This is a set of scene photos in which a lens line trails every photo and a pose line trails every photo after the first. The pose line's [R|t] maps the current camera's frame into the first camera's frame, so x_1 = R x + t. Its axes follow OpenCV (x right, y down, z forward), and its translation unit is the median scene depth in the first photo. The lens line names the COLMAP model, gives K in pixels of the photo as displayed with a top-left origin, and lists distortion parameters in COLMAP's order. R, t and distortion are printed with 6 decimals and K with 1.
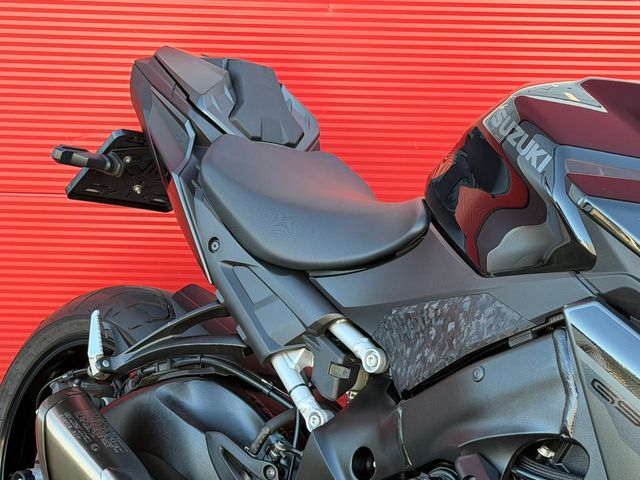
lens RADIAL K [[1465.3, 0, 320.7], [0, 1465.3, 249.0], [0, 0, 1]] dist [0.112877, 0.306097]
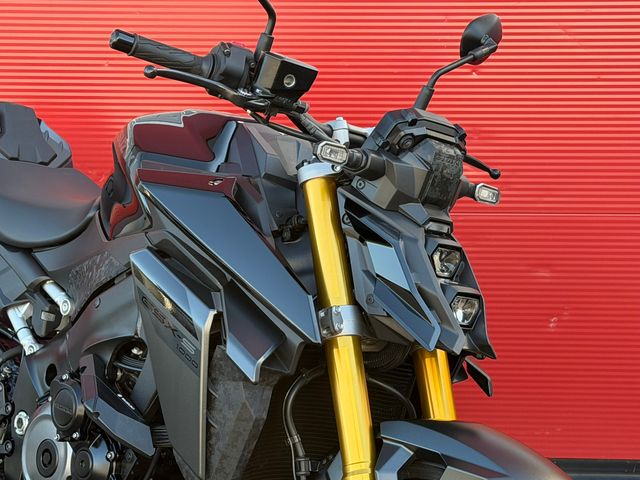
lens RADIAL K [[1469.3, 0, 305.6], [0, 1469.3, 252.0], [0, 0, 1]] dist [0.098494, 0.529188]
pose [[0.999409, -0.019481, -0.028321, 0.300980], [0.018552, 0.999293, -0.032693, 0.070666], [0.028938, 0.032148, 0.999064, -0.427244]]
